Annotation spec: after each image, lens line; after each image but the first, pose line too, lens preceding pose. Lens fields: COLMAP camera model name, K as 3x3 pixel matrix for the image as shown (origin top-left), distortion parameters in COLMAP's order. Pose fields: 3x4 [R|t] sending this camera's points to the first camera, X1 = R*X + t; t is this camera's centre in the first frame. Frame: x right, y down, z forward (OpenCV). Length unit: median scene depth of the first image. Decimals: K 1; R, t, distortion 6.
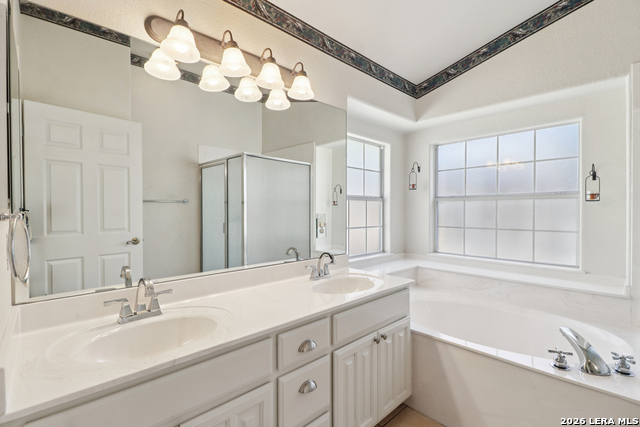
lens RADIAL K [[300.5, 0, 321.9], [0, 300.5, 213.6], [0, 0, 1]] dist [0.011045, -0.004305]
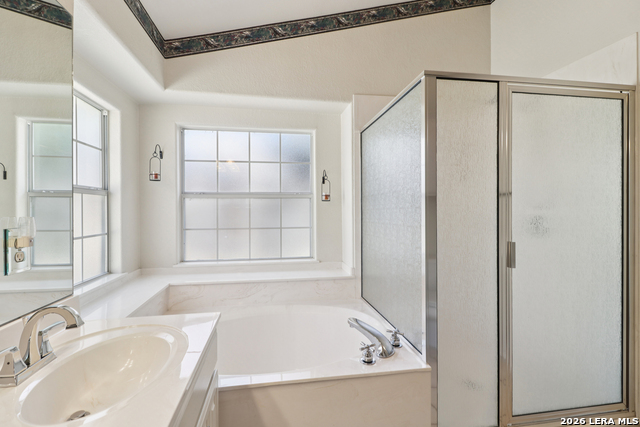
lens RADIAL K [[300.5, 0, 317.6], [0, 300.5, 209.5], [0, 0, 1]] dist [0.011045, -0.004305]
pose [[0.581018, -0.002683, 0.813886, -0.072324], [0.010030, 0.999942, -0.003864, -0.003637], [-0.813829, 0.010409, 0.581012, 0.271957]]
